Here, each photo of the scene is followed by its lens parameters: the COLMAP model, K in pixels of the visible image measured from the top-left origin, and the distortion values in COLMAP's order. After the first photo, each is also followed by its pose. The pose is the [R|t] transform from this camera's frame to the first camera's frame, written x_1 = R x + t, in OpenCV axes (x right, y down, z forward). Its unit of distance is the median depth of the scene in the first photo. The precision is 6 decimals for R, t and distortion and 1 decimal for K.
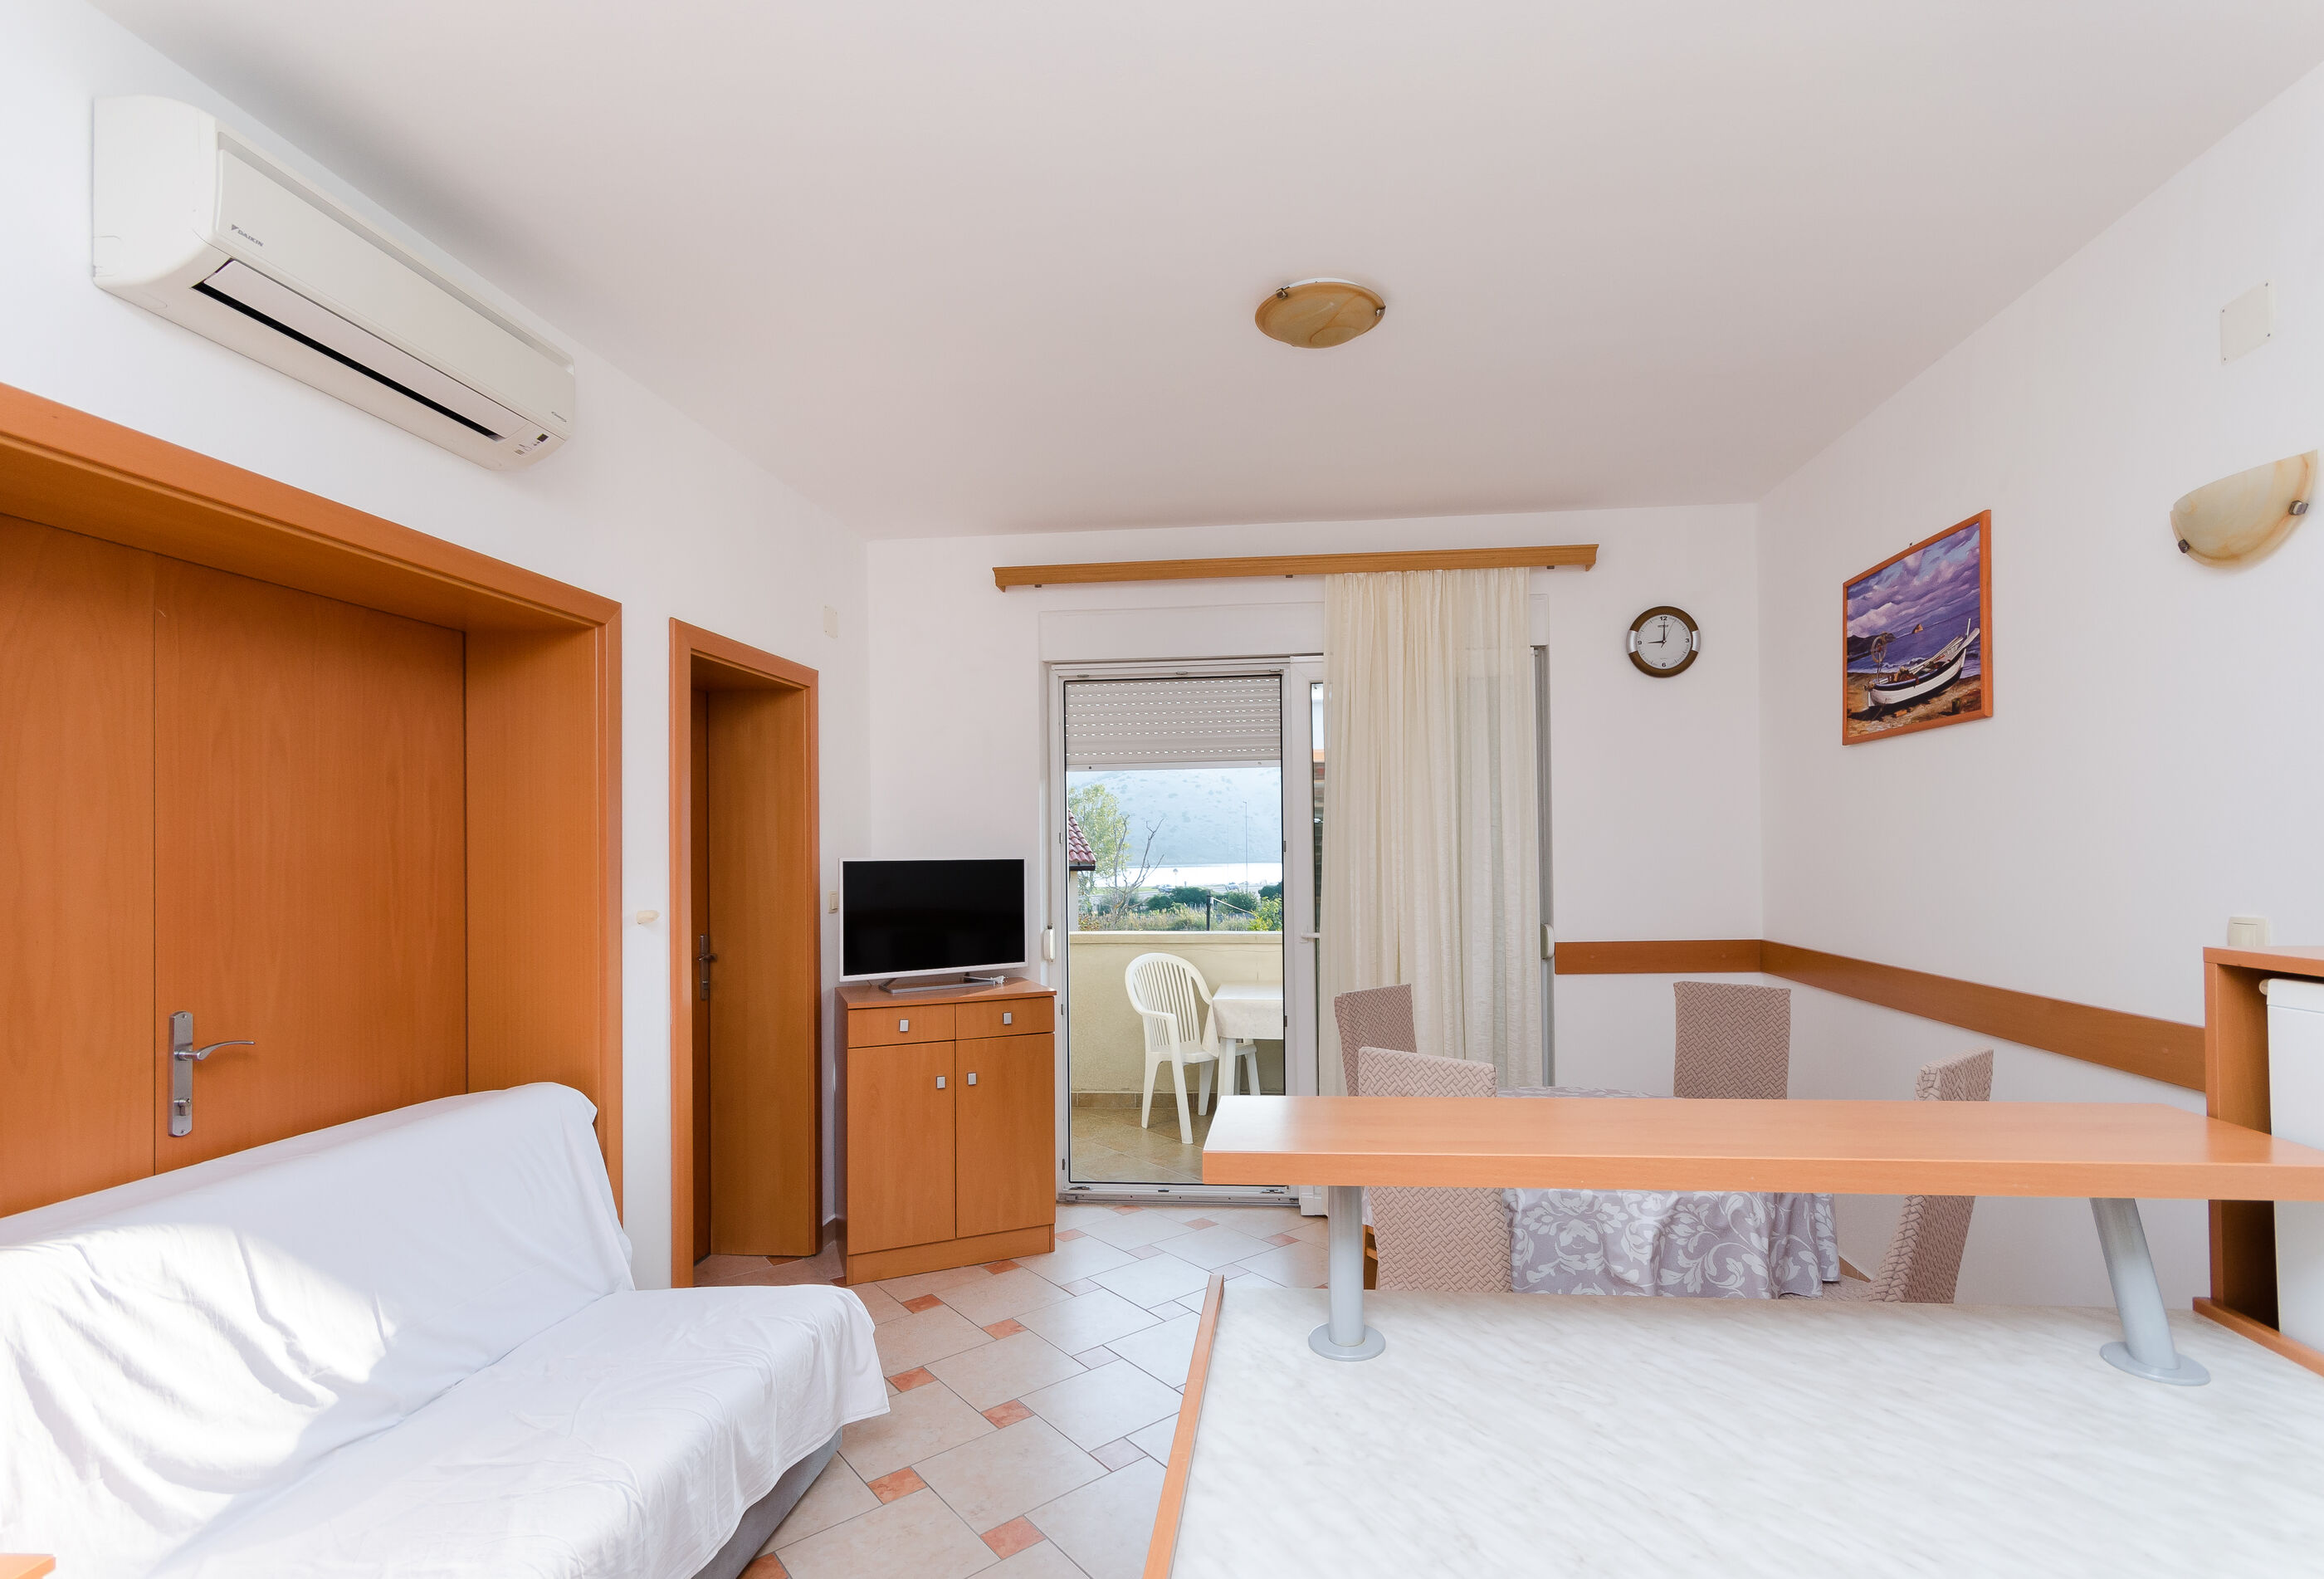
lens RADIAL K [[1071.5, 0, 1241.0], [0, 1071.5, 849.3], [0, 0, 1]] dist [-0.001134, 0.007623]
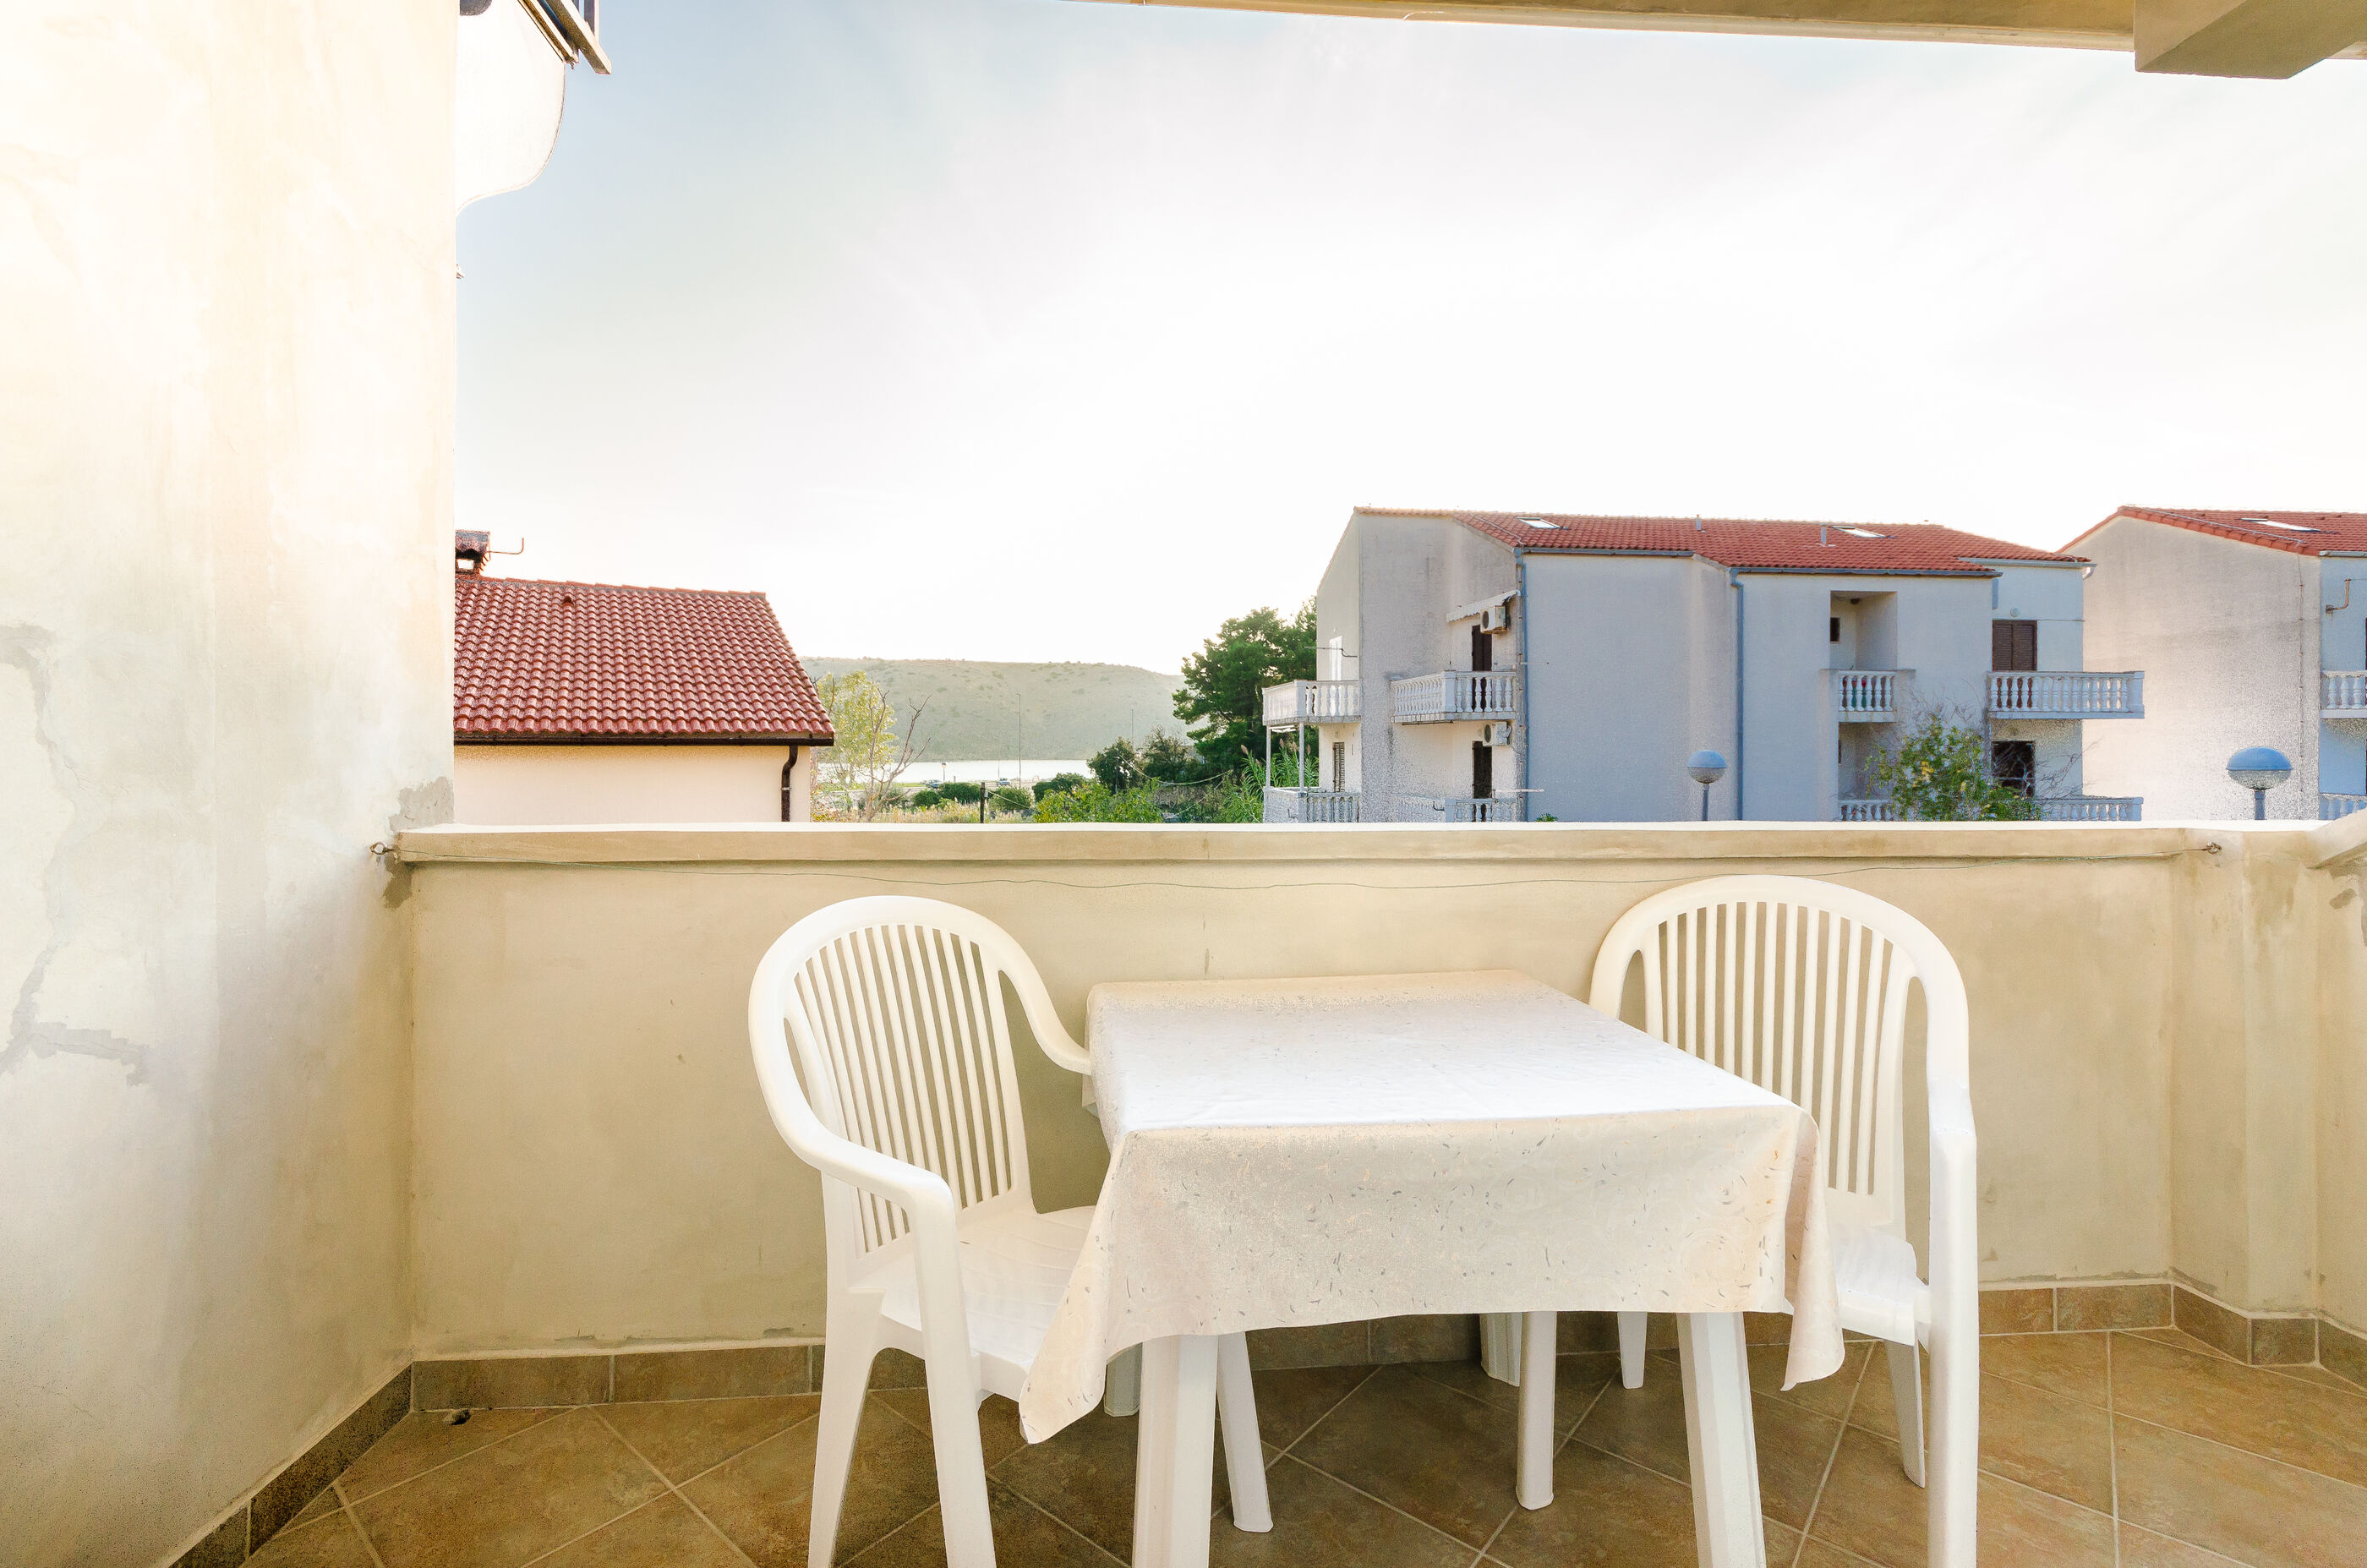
lens RADIAL K [[1051.0, 0, 1177.9], [0, 1051.0, 724.0], [0, 0, 1]] dist [0.000017, 0.000010]
pose [[0.987561, 0.014630, 0.156553, -0.078581], [-0.010963, 0.999645, -0.024263, 0.096400], [-0.156853, 0.022245, 0.987371, 1.223165]]
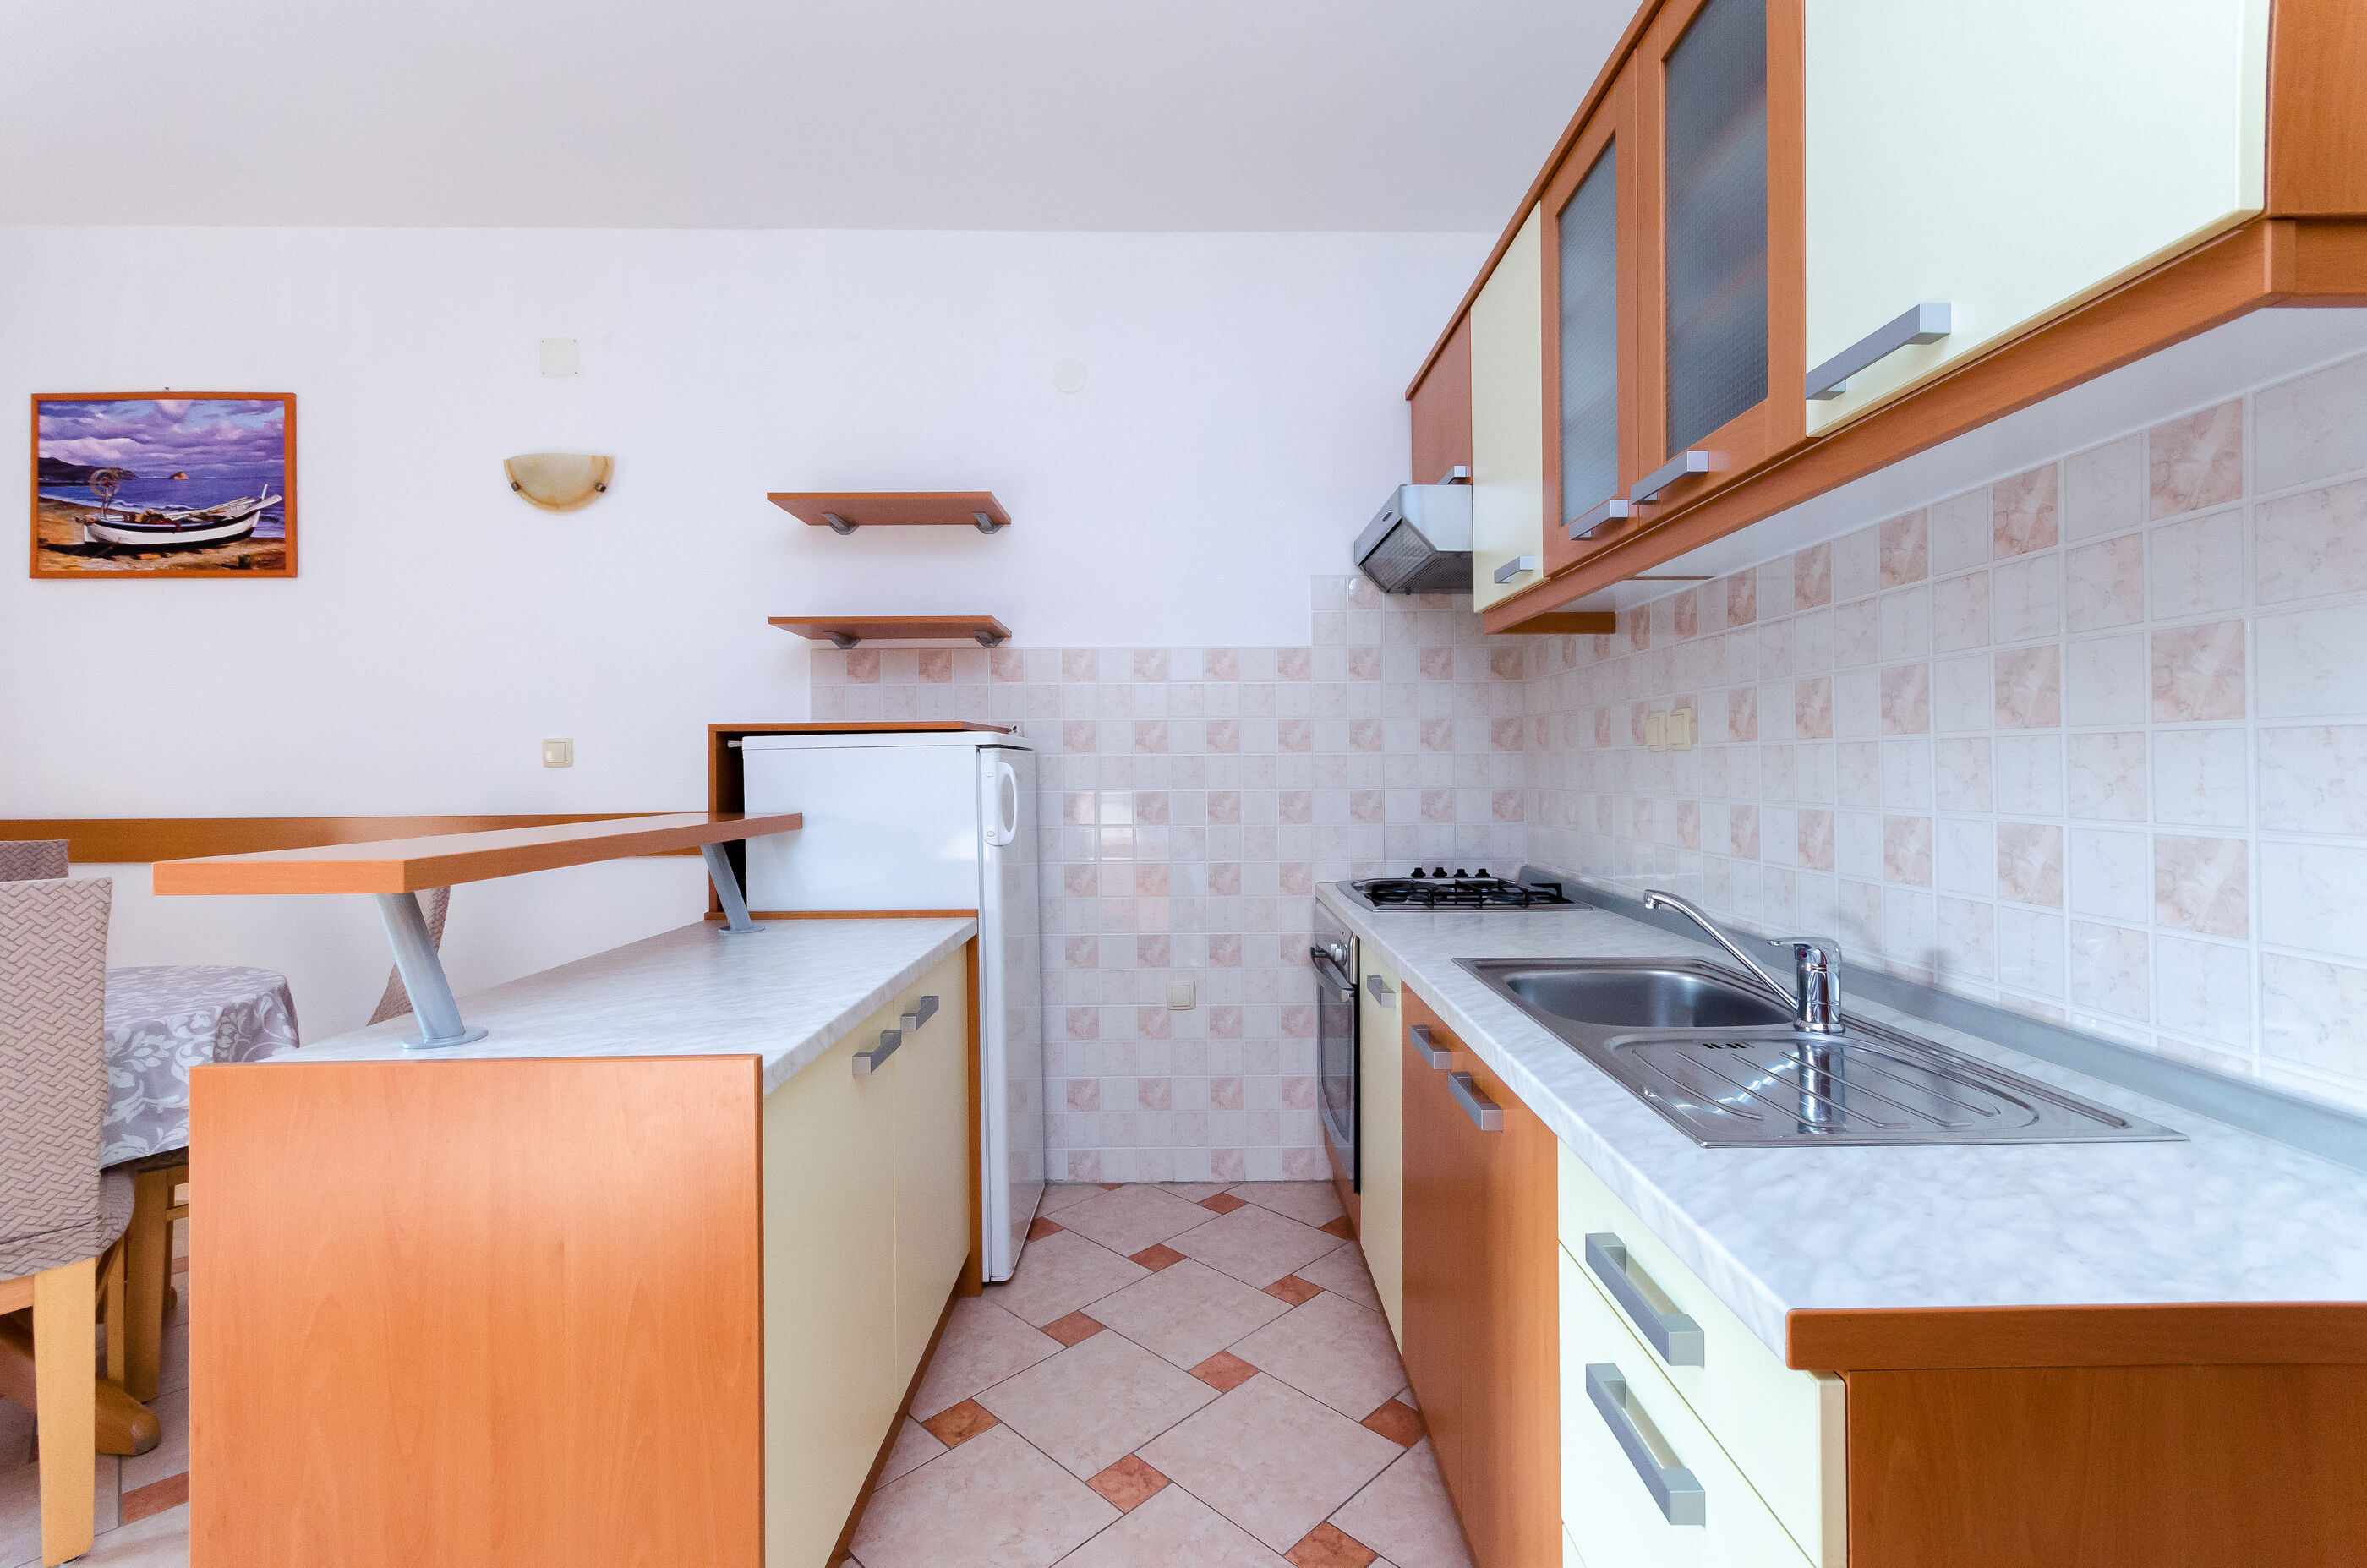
lens RADIAL K [[1049.7, 0, 1209.1], [0, 1049.7, 765.9], [0, 0, 1]] dist [-0.000007, -0.000428]
pose [[-0.086558, 0.012467, 0.996169, -0.375678], [0.006119, 0.999909, -0.011982, 0.073068], [-0.996228, 0.005058, -0.086627, 0.113937]]
